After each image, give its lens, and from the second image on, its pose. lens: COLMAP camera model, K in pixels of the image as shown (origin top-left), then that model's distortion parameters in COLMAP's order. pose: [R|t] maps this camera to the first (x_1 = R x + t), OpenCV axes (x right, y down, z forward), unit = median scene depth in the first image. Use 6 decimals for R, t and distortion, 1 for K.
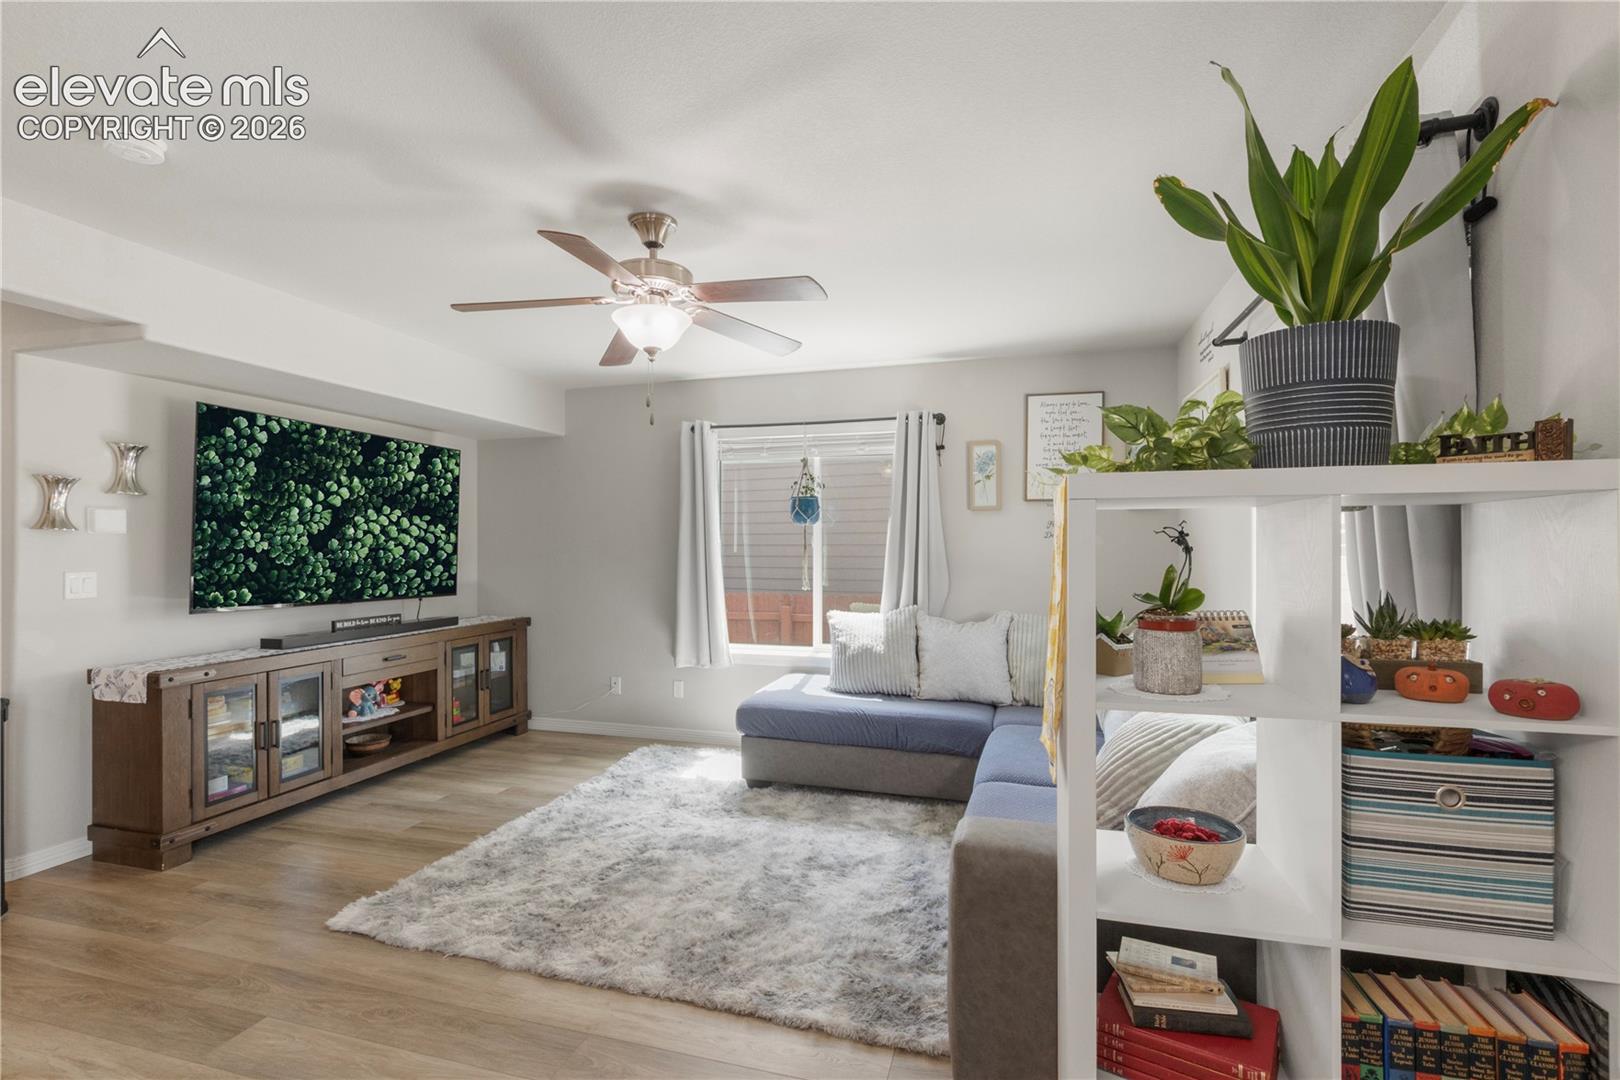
lens RADIAL K [[757.0, 0, 791.4], [0, 757.0, 538.9], [0, 0, 1]] dist [0.004686, -0.007566]
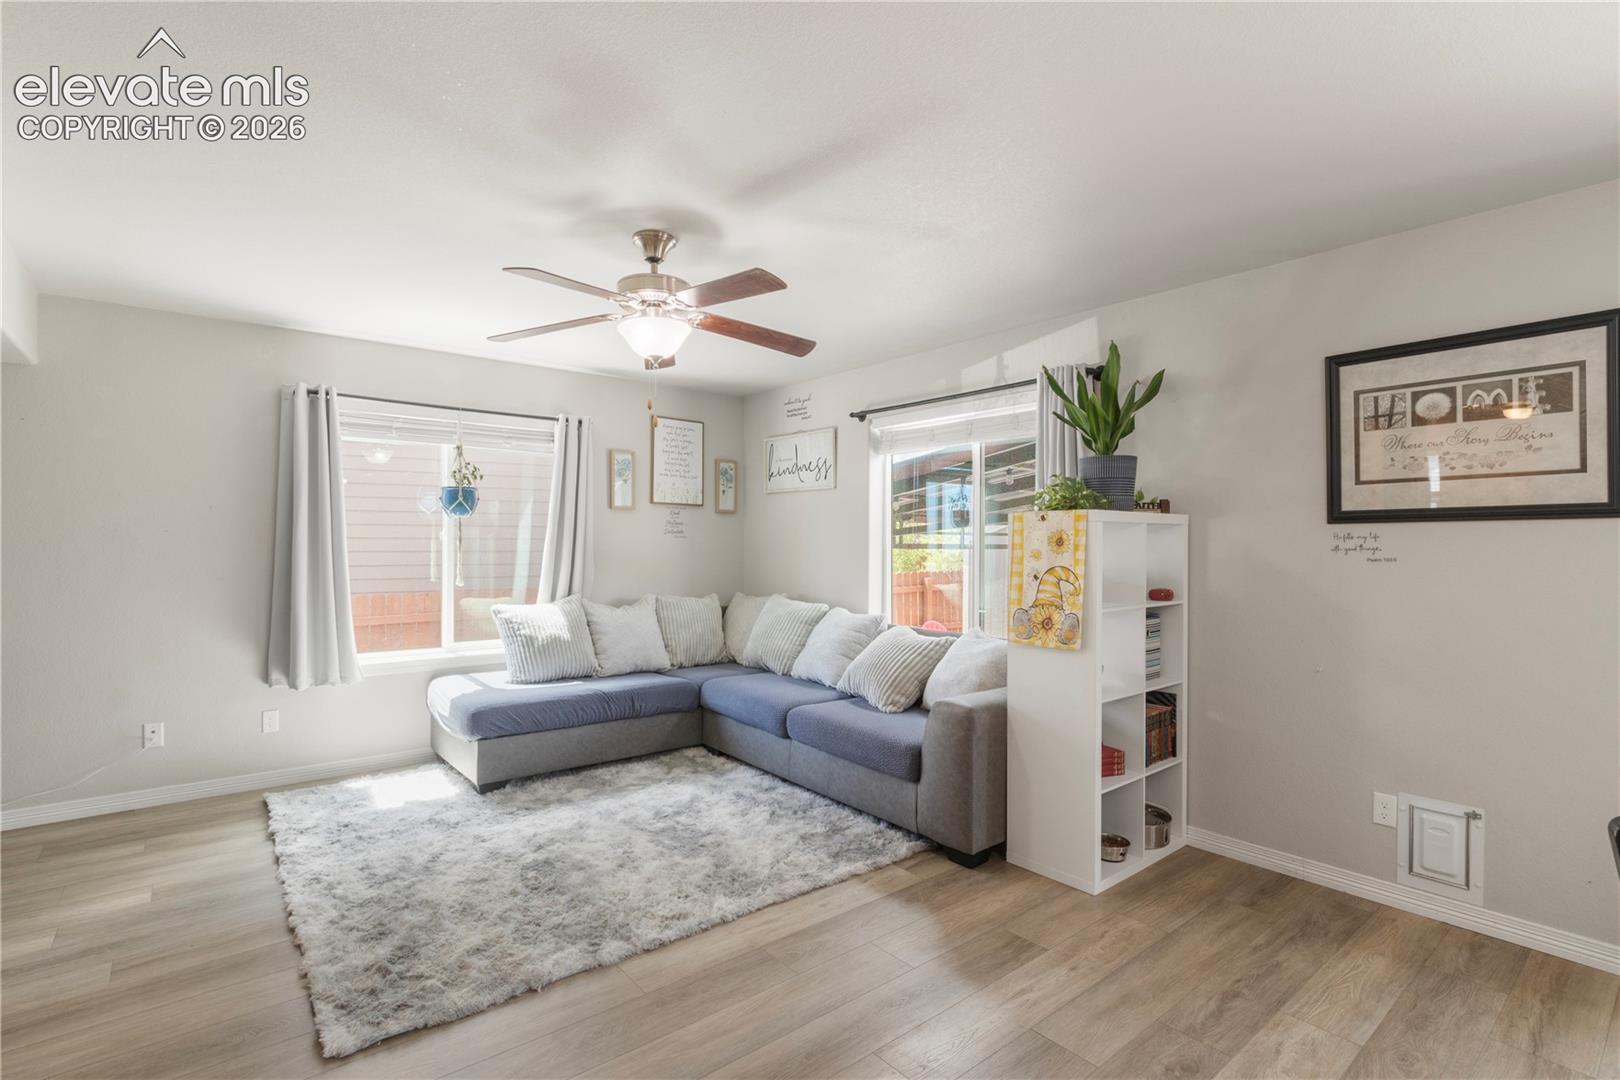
lens RADIAL K [[755.0, 0, 792.3], [0, 755.0, 547.7], [0, 0, 1]] dist [0.003127, -0.009161]
pose [[0.566556, -0.004320, 0.824012, -0.706610], [-0.012167, 0.999833, 0.013607, 0.002093], [-0.823933, -0.017735, 0.566409, 0.167803]]
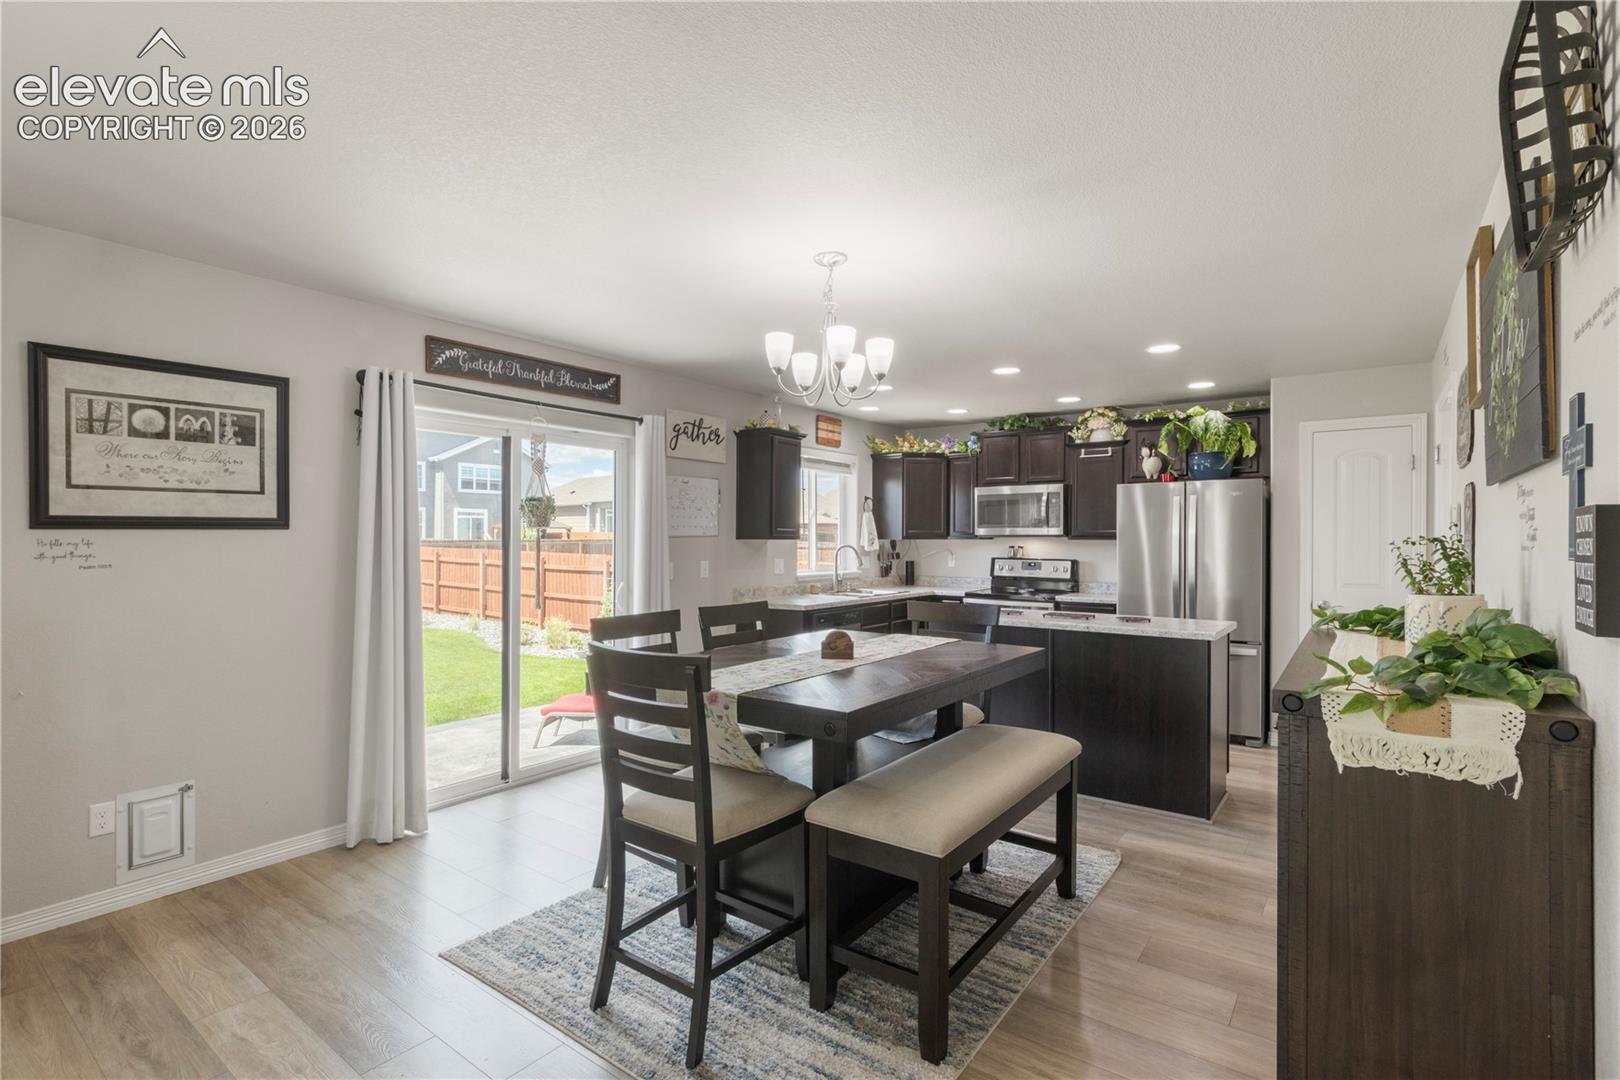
lens RADIAL K [[764.8, 0, 787.6], [0, 764.8, 543.4], [0, 0, 1]] dist [0.006797, -0.006924]
pose [[-0.934908, -0.003623, 0.354872, -0.651681], [-0.005331, 0.999978, -0.003835, -0.006796], [-0.354850, -0.005477, -0.934907, 0.588067]]
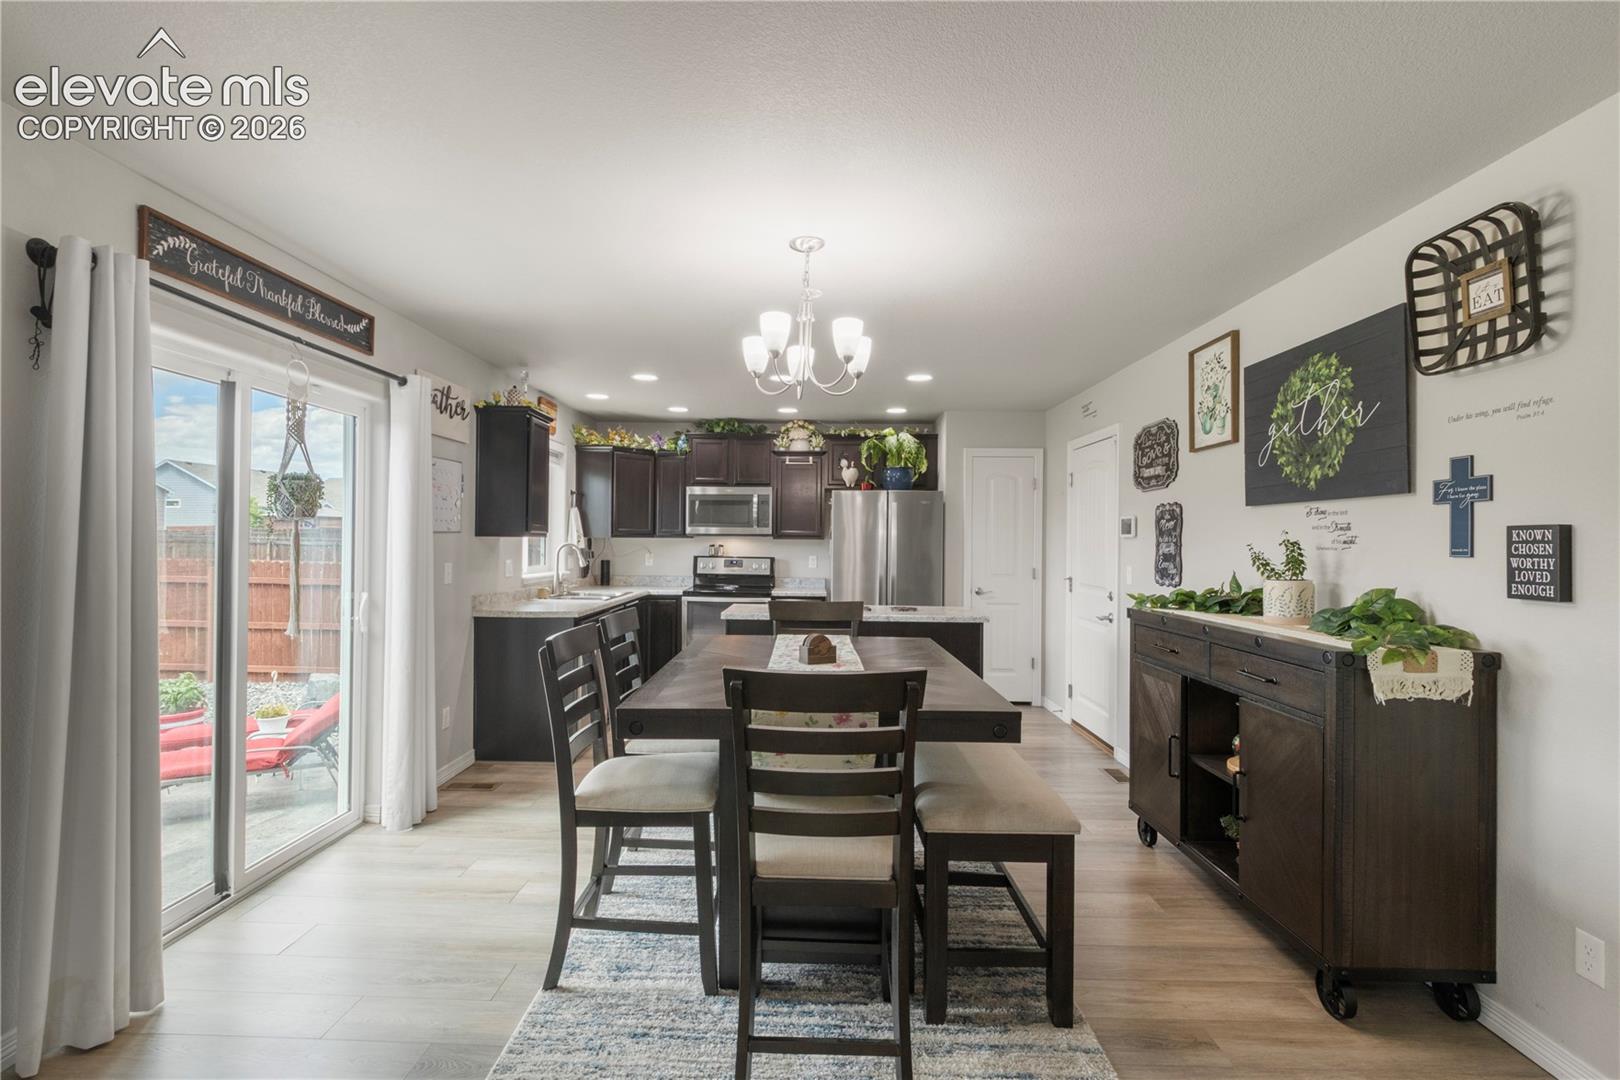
lens RADIAL K [[757.0, 0, 791.4], [0, 757.0, 538.9], [0, 0, 1]] dist [0.004686, -0.007566]
pose [[-0.966097, -0.009858, -0.257990, -0.186423], [-0.007375, 0.999917, -0.010590, -0.005920], [0.258073, -0.008329, -0.966089, 0.547506]]
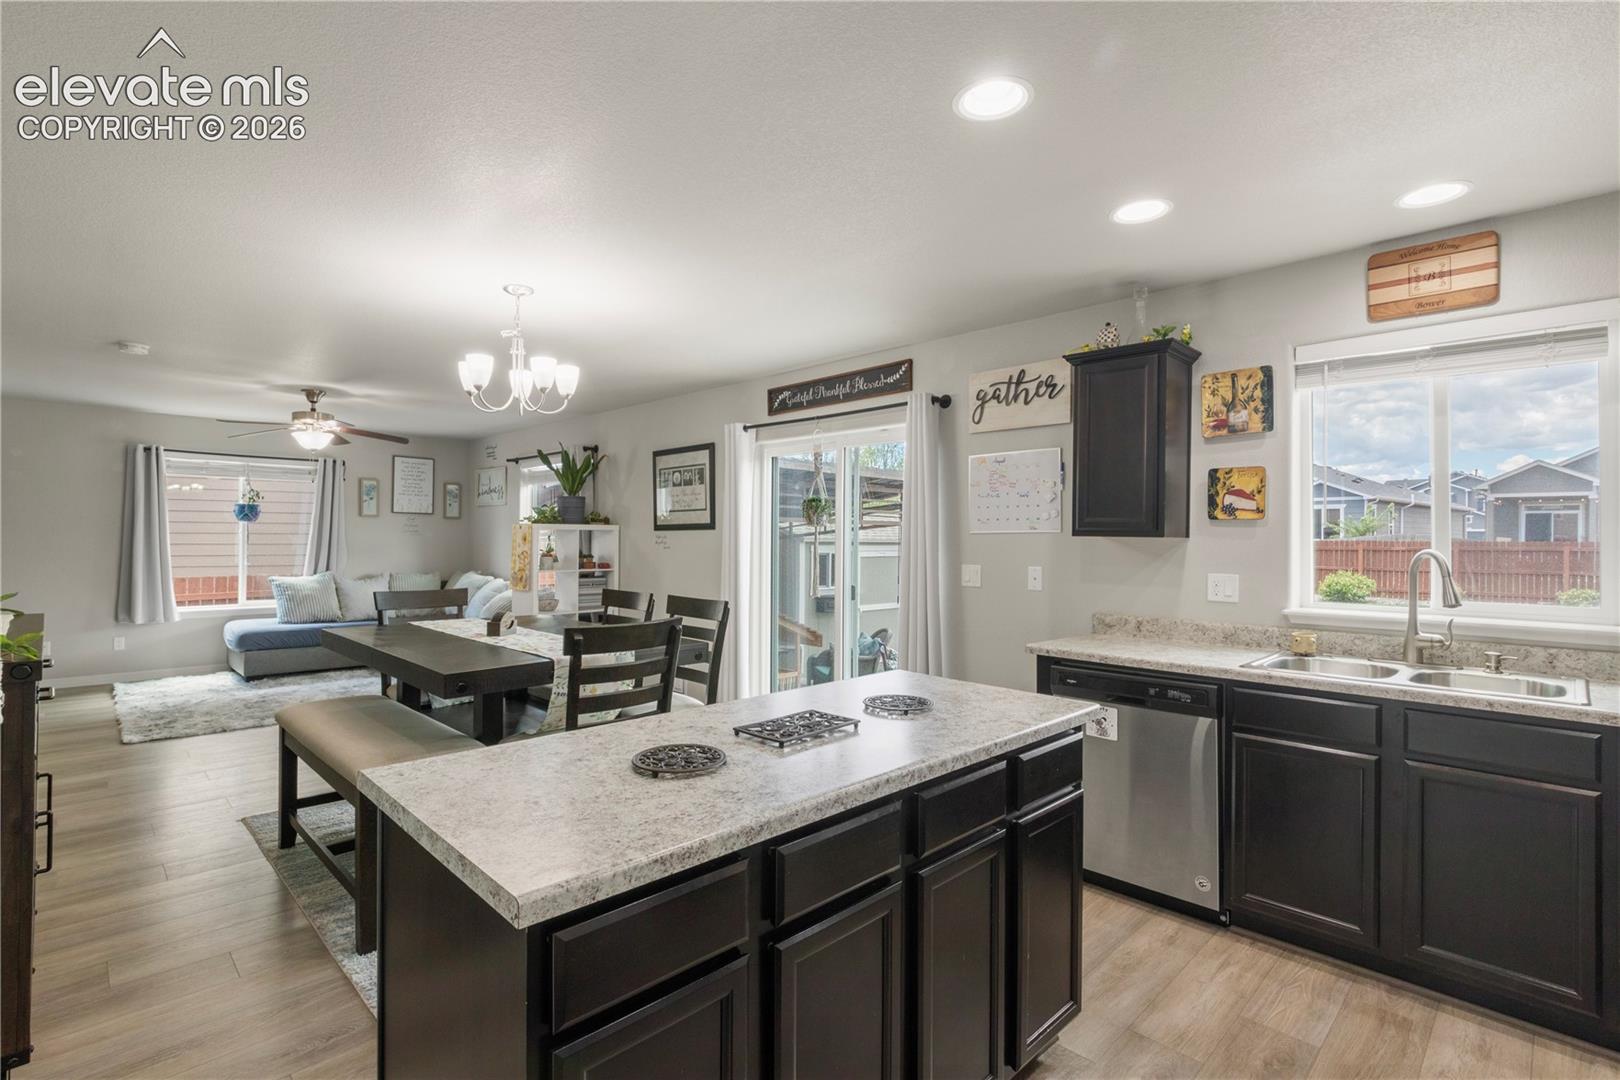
lens RADIAL K [[749.4, 0, 786.4], [0, 749.4, 535.5], [0, 0, 1]] dist [0.018355, -0.015290]
pose [[0.491424, 0.004278, 0.870910, -1.050206], [-0.015026, 0.999881, 0.003567, -0.019441], [-0.870791, -0.014839, 0.491430, -0.958278]]
